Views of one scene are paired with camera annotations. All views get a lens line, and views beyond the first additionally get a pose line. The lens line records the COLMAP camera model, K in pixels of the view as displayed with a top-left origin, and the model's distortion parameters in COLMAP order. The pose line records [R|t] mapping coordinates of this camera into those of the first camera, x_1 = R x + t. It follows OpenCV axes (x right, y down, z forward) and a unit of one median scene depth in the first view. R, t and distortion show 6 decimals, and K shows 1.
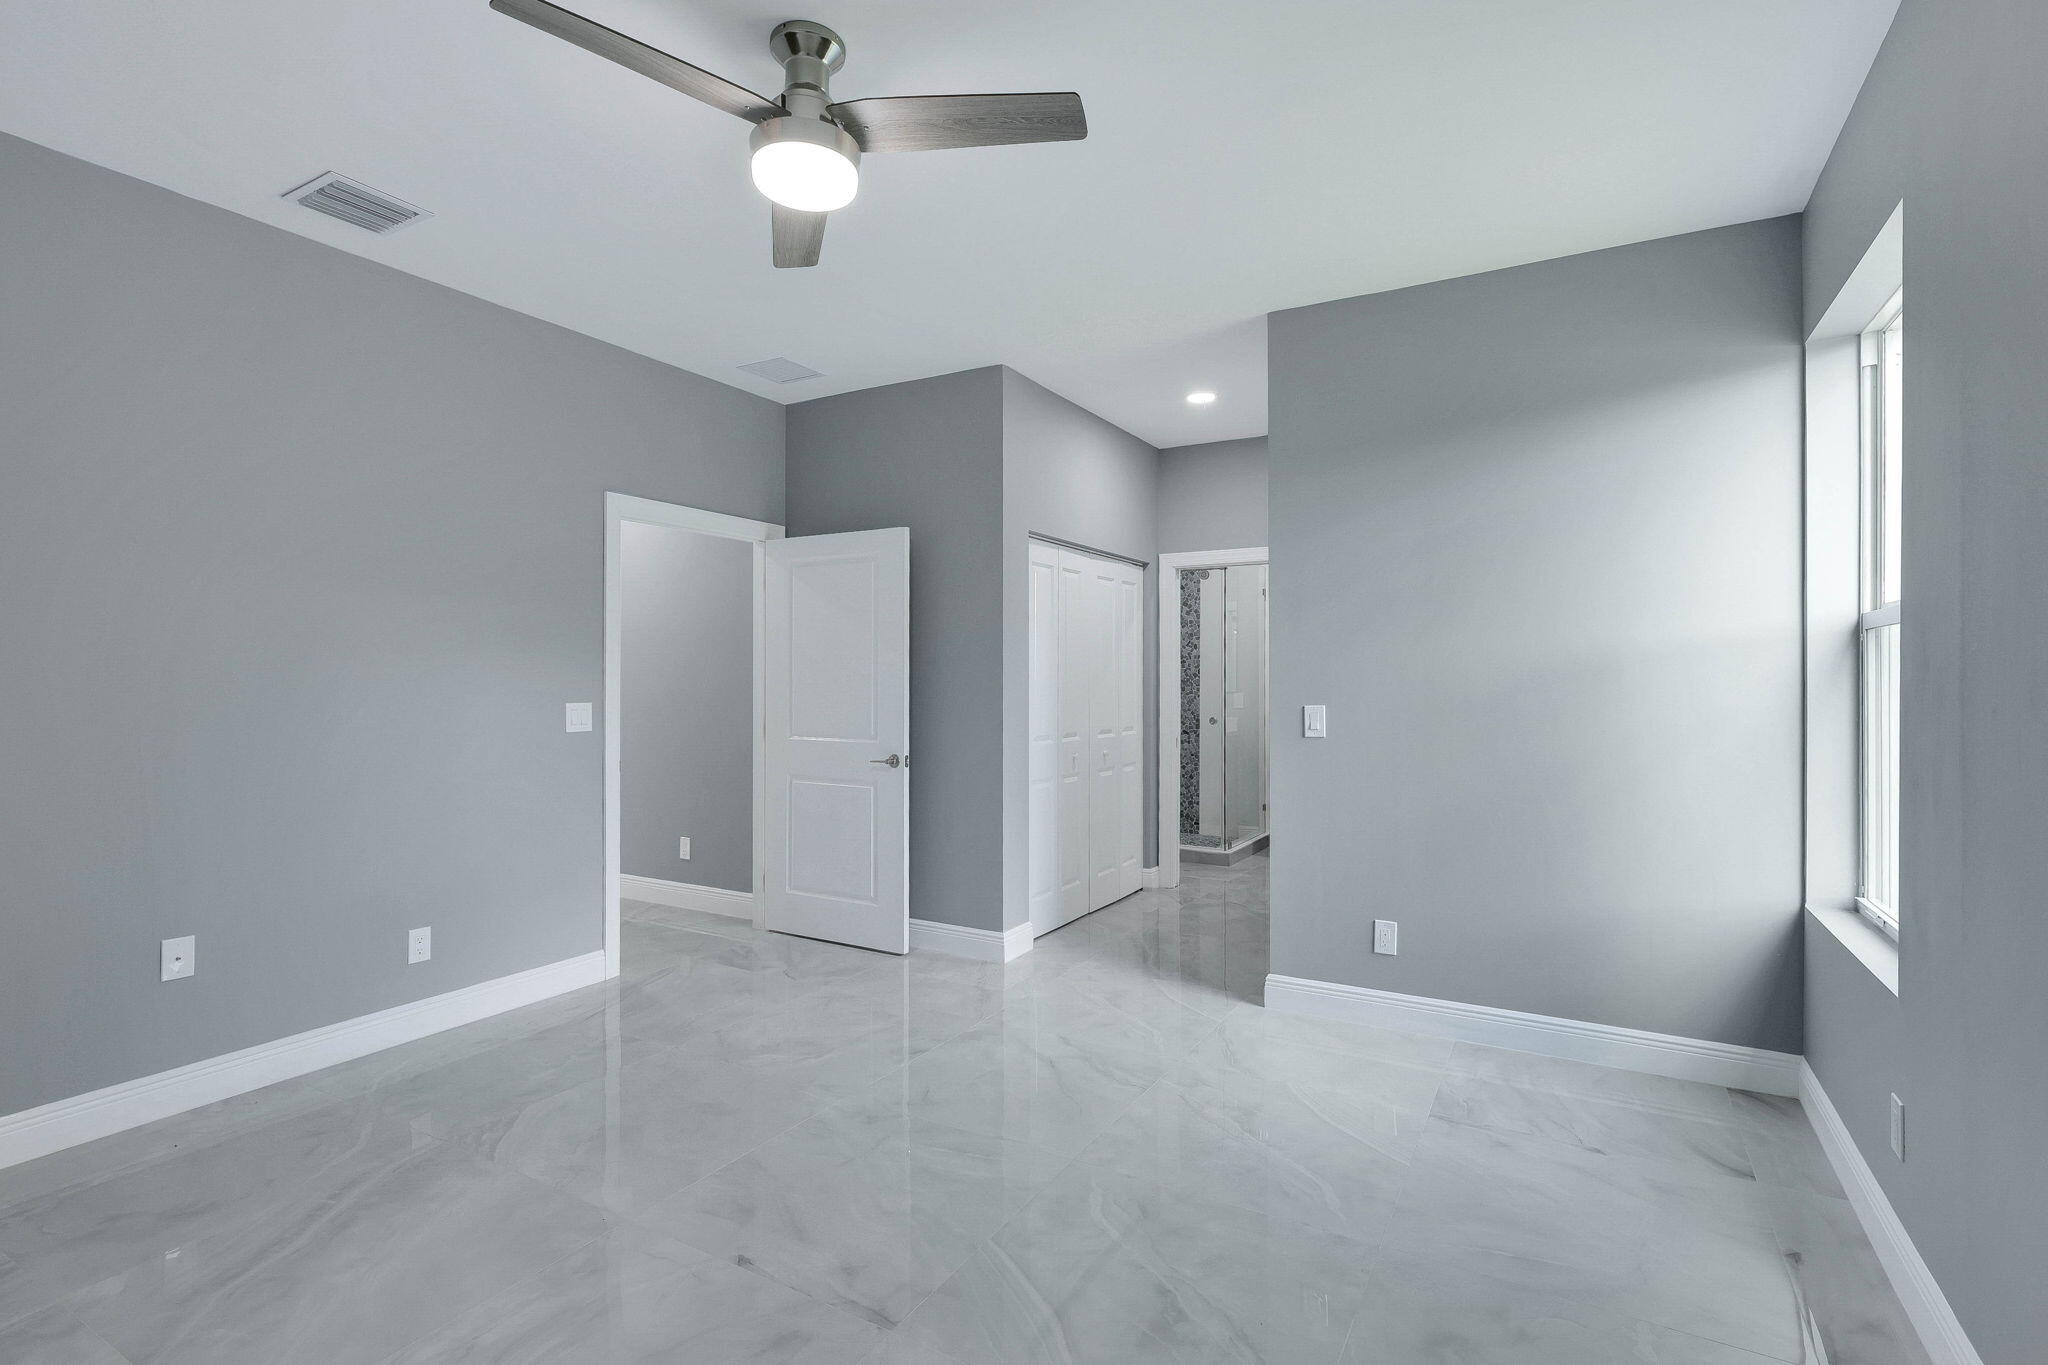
lens RADIAL K [[972.9, 0, 1024.0], [0, 972.9, 682.5], [0, 0, 1]] dist [-0.000820, -0.000563]
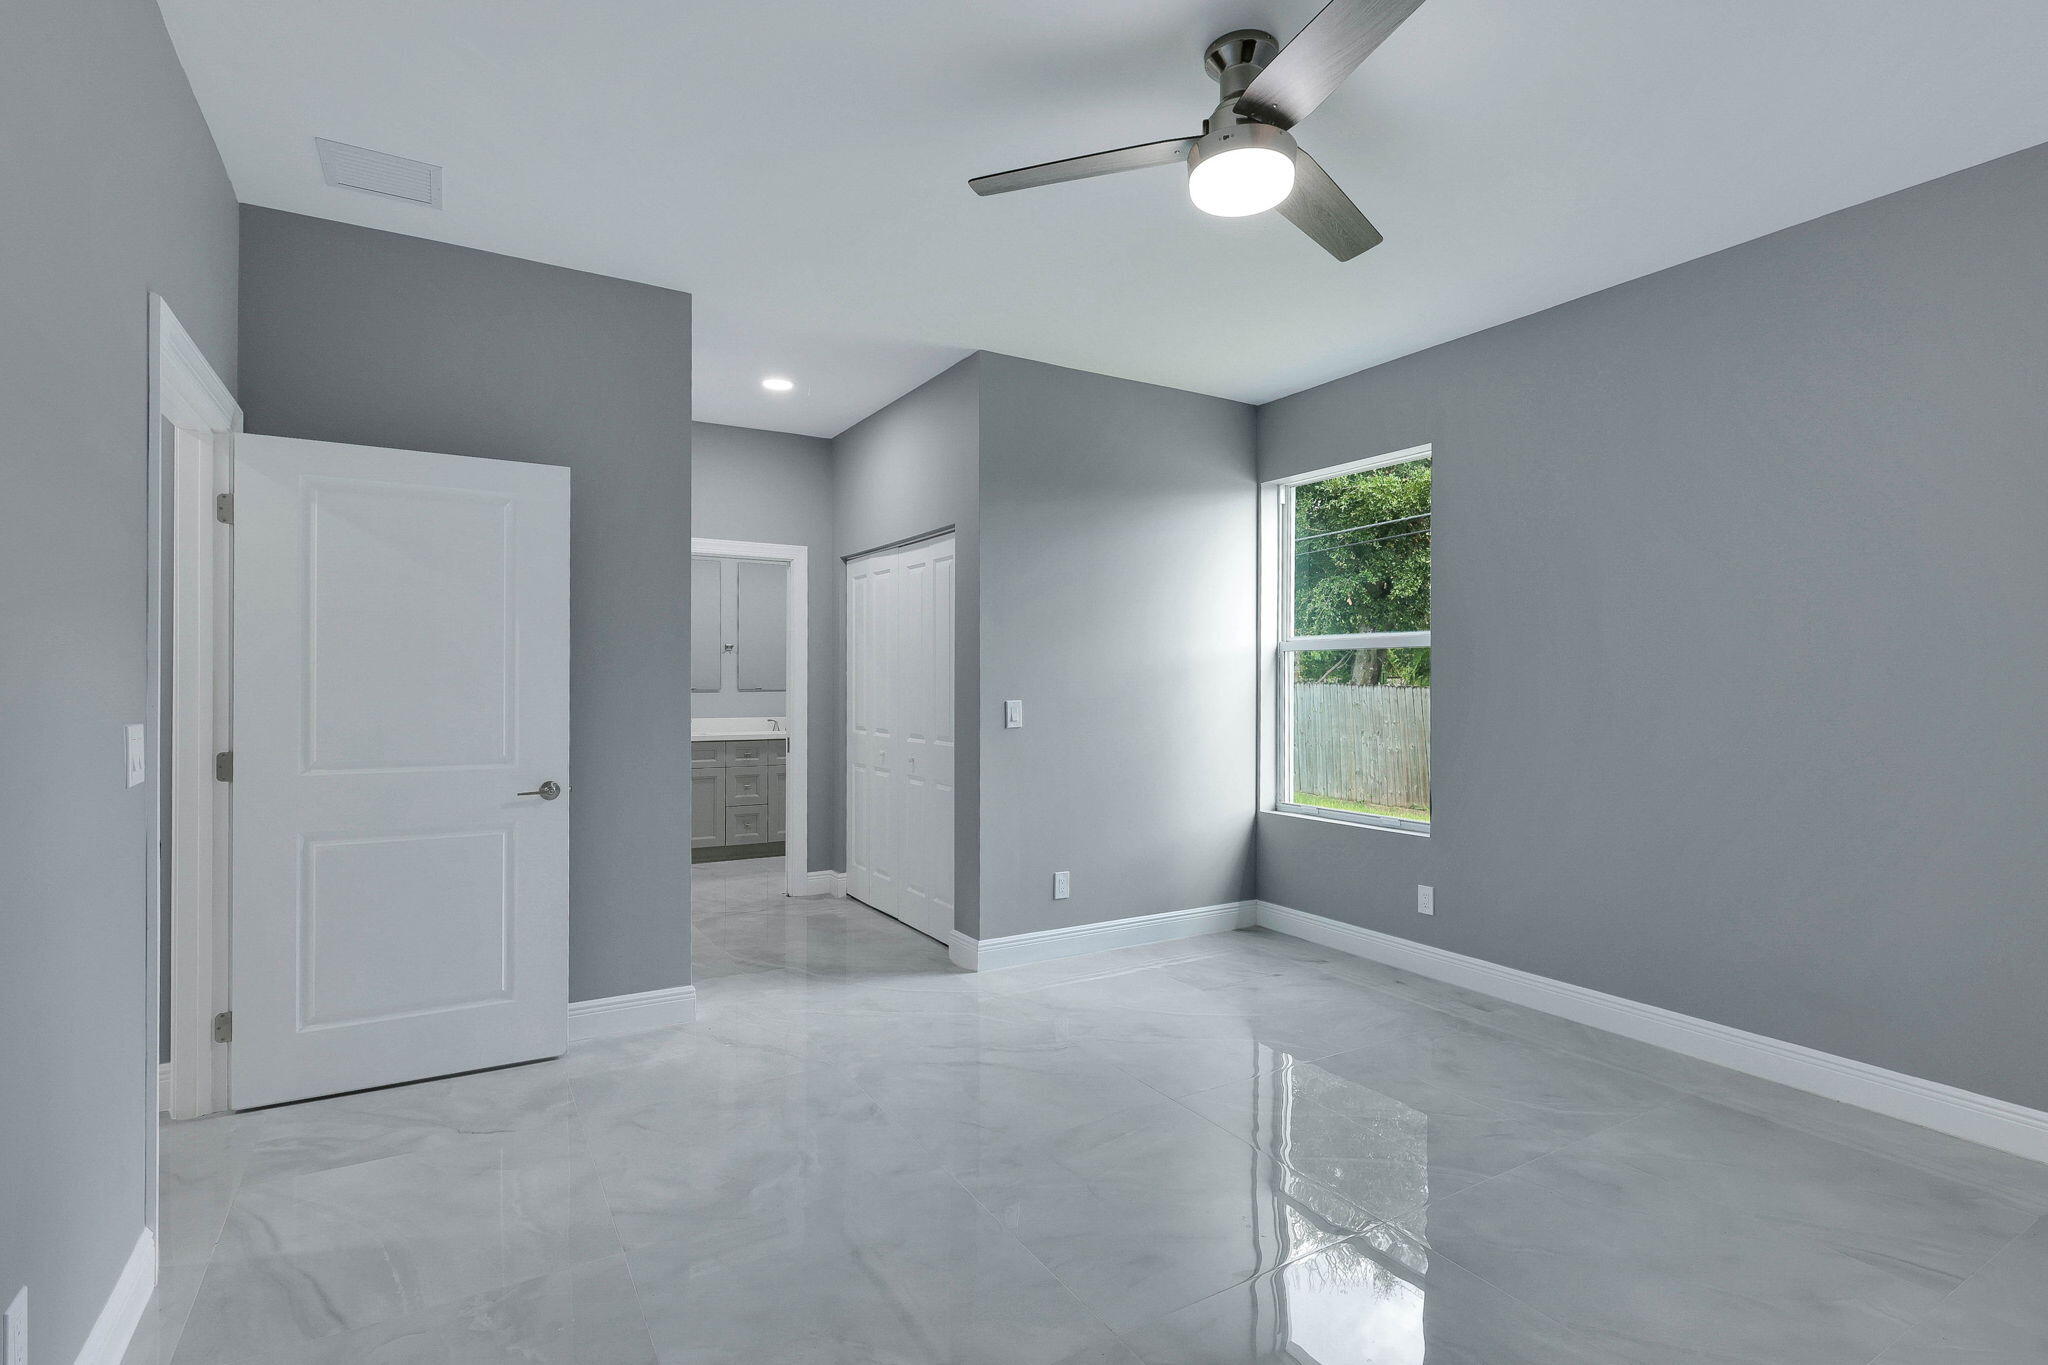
lens RADIAL K [[972.9, 0, 1024.0], [0, 972.9, 682.5], [0, 0, 1]] dist [-0.000820, -0.000563]
pose [[0.488261, -0.002006, 0.872695, -0.697631], [-0.000127, 0.999997, 0.002370, -0.000684], [-0.872698, -0.001268, 0.488259, 0.408213]]
